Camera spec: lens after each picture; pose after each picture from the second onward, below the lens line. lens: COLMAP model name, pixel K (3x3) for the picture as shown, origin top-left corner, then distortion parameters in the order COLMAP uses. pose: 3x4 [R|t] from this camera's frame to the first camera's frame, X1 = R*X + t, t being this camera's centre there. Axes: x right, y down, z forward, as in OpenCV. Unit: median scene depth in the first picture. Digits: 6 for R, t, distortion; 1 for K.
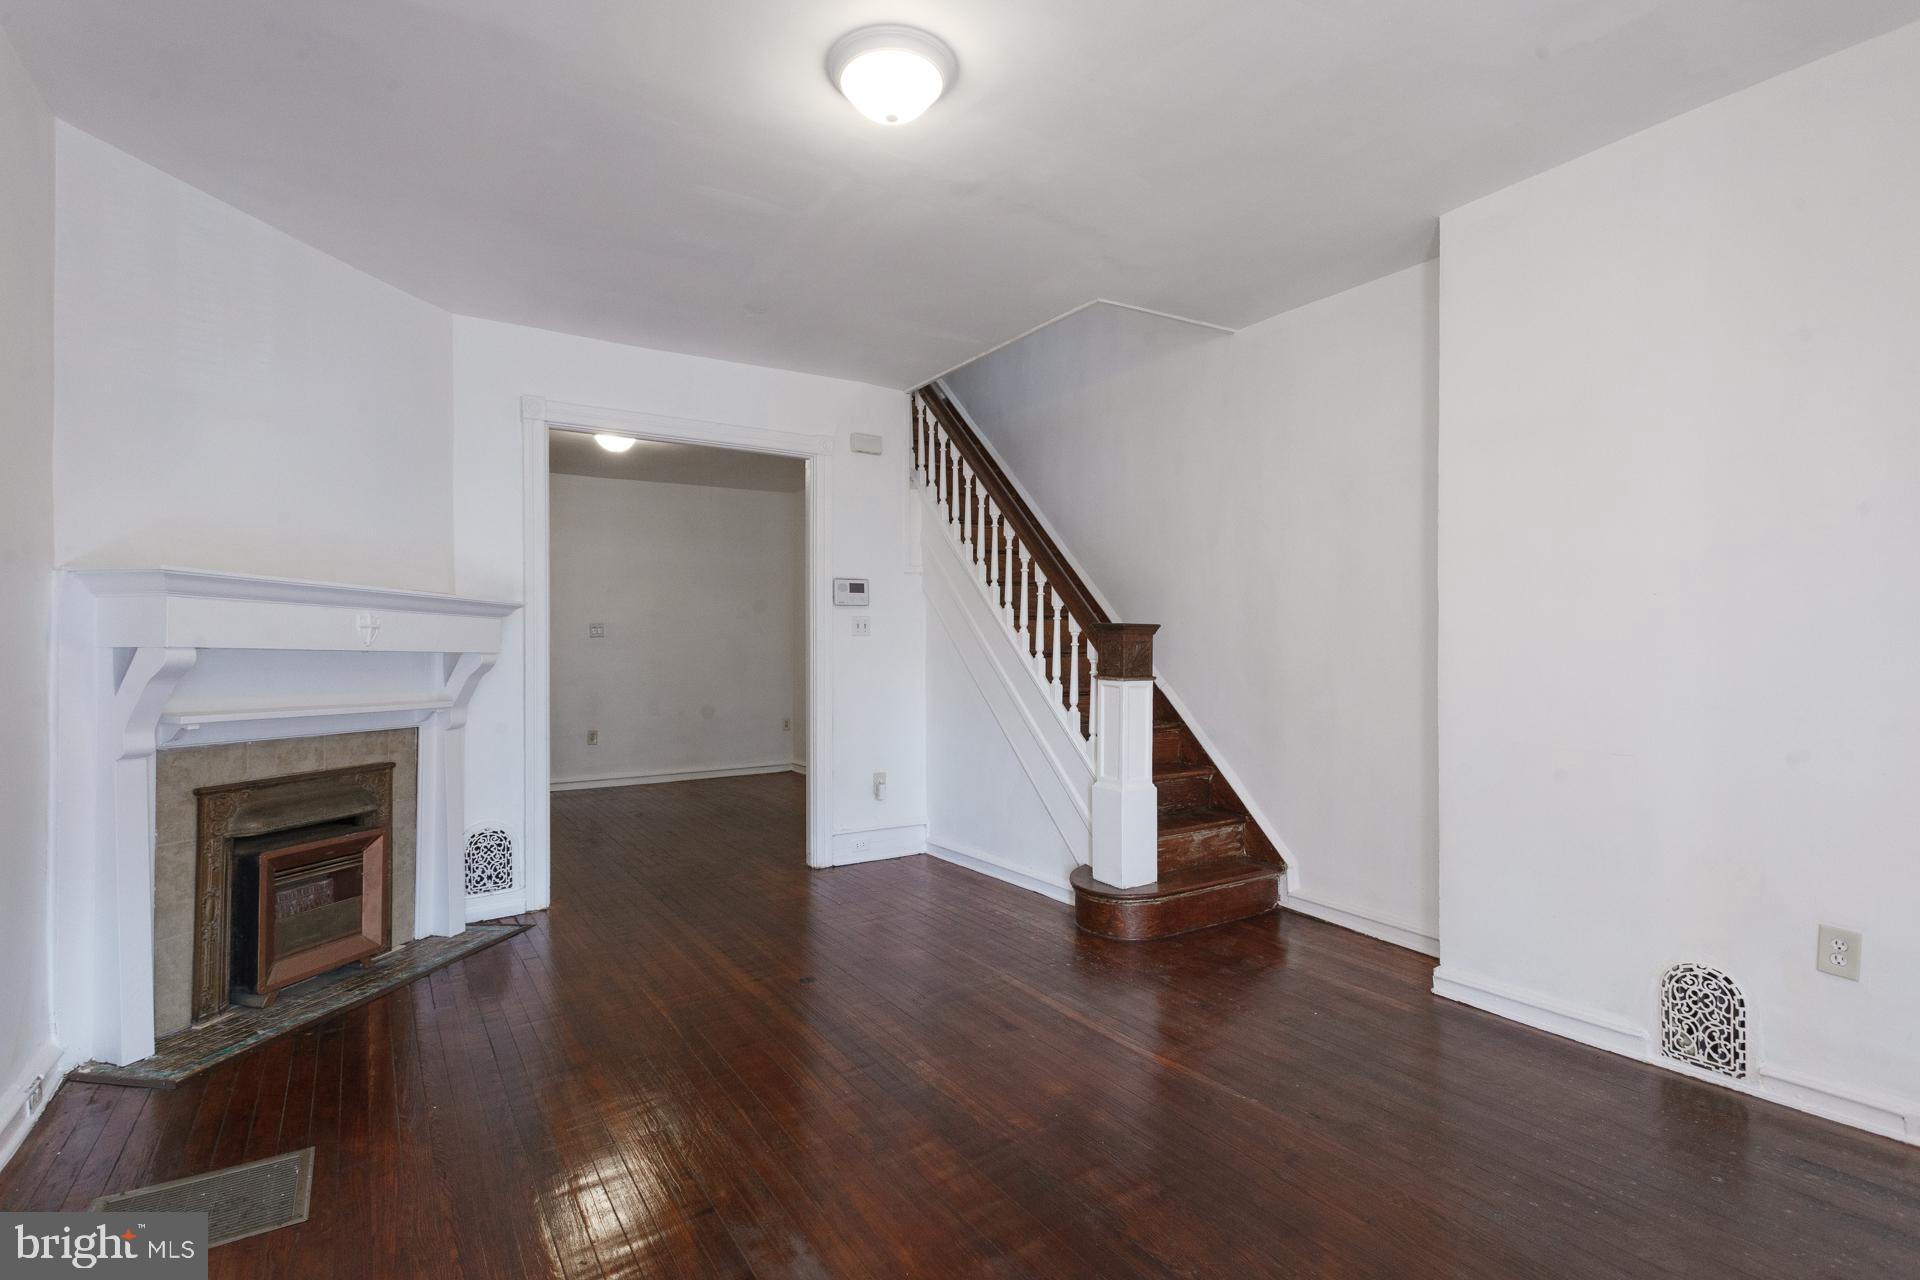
lens RADIAL K [[908.0, 0, 984.9], [0, 908.0, 640.5], [0, 0, 1]] dist [0.019804, -0.002936]
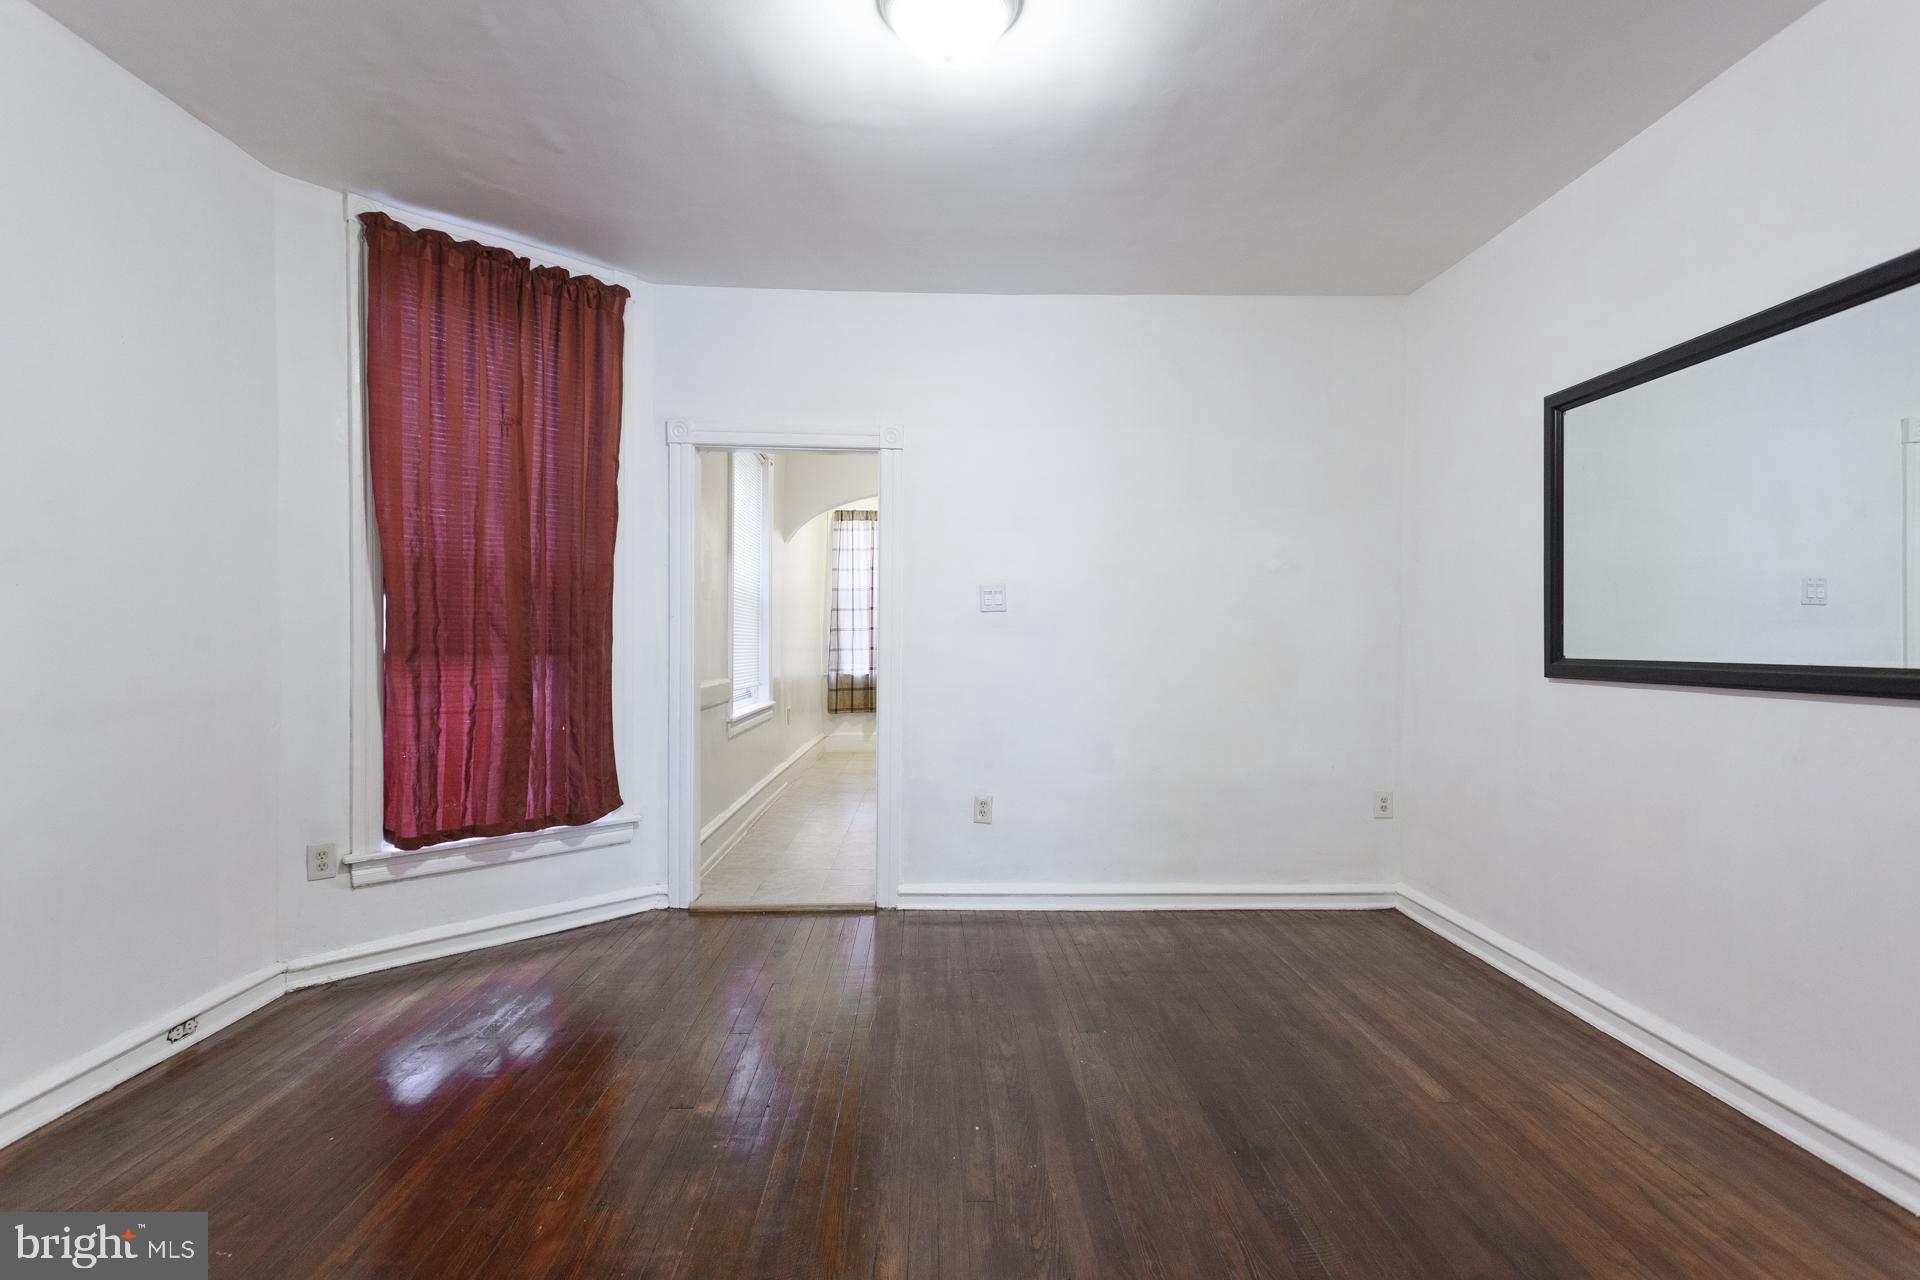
lens RADIAL K [[908.0, 0, 952.6], [0, 908.0, 638.7], [0, 0, 1]] dist [0.019804, -0.002936]
pose [[0.844114, 0.009860, -0.536073, -0.371957], [-0.004954, 0.999932, 0.010592, 0.012395], [0.536141, -0.006285, 0.844105, 1.193562]]
